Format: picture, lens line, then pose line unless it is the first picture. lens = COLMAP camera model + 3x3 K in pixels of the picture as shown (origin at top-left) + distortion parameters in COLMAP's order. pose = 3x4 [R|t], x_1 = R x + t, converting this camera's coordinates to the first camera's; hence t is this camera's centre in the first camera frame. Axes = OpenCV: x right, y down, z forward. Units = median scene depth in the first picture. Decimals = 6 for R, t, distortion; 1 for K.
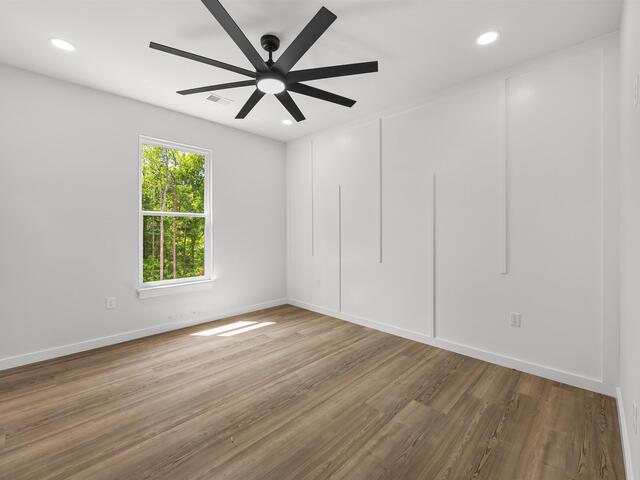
lens RADIAL K [[277.4, 0, 318.7], [0, 277.4, 235.4], [0, 0, 1]] dist [-0.003812, -0.000623]
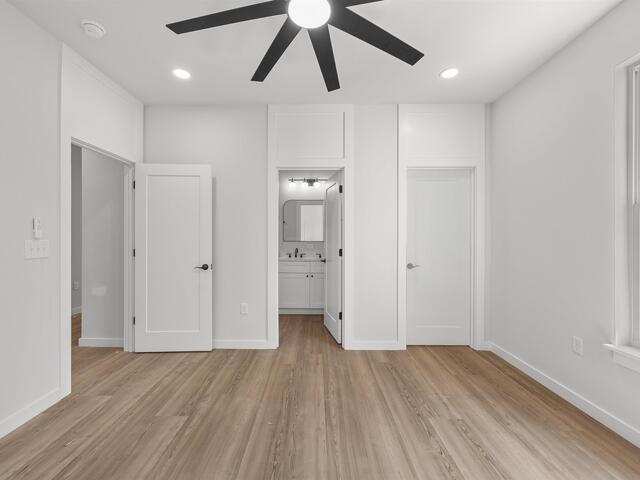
lens RADIAL K [[277.4, 0, 319.2], [0, 277.4, 238.2], [0, 0, 1]] dist [-0.003812, -0.000623]
pose [[-0.715894, -0.004171, -0.698196, 0.274388], [-0.016932, 0.999792, 0.011388, -0.028126], [0.698003, 0.019974, -0.715816, 1.560503]]
